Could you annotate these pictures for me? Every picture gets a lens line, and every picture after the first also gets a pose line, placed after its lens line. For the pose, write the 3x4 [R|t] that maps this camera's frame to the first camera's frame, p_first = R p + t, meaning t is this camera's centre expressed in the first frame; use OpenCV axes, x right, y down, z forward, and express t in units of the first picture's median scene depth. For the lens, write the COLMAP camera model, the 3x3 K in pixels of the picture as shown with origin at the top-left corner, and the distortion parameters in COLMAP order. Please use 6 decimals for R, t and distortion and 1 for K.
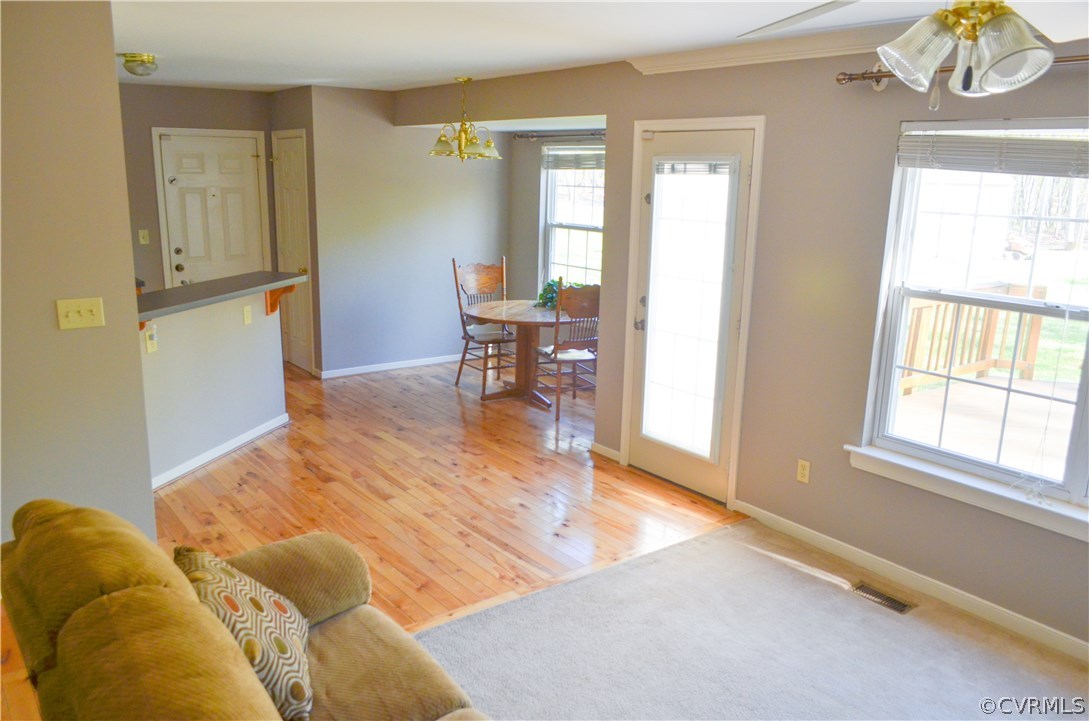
lens RADIAL K [[851.4, 0, 547.6], [0, 851.4, 370.8], [0, 0, 1]] dist [-0.007315, -0.000272]
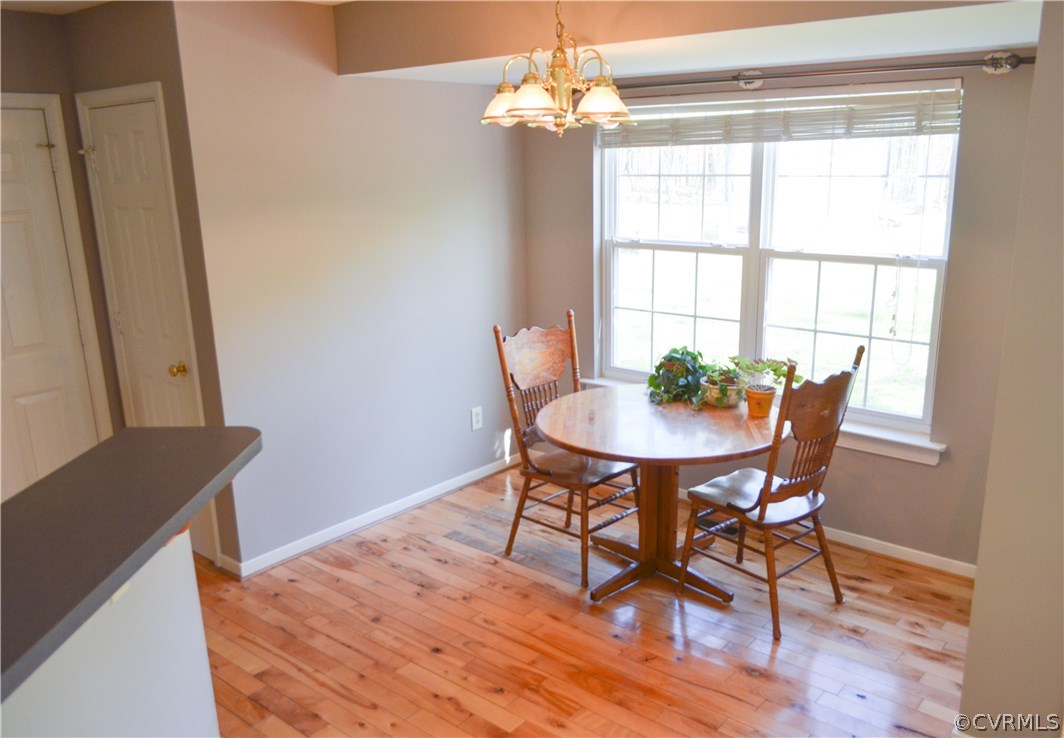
lens RADIAL K [[839.1, 0, 532.1], [0, 839.1, 374.8], [0, 0, 1]] dist [0.003868, -0.002526]
pose [[0.971035, -0.100257, 0.216886, -0.194579], [0.094583, 0.994851, 0.036409, -0.114252], [-0.219420, -0.014841, 0.975518, 0.474048]]
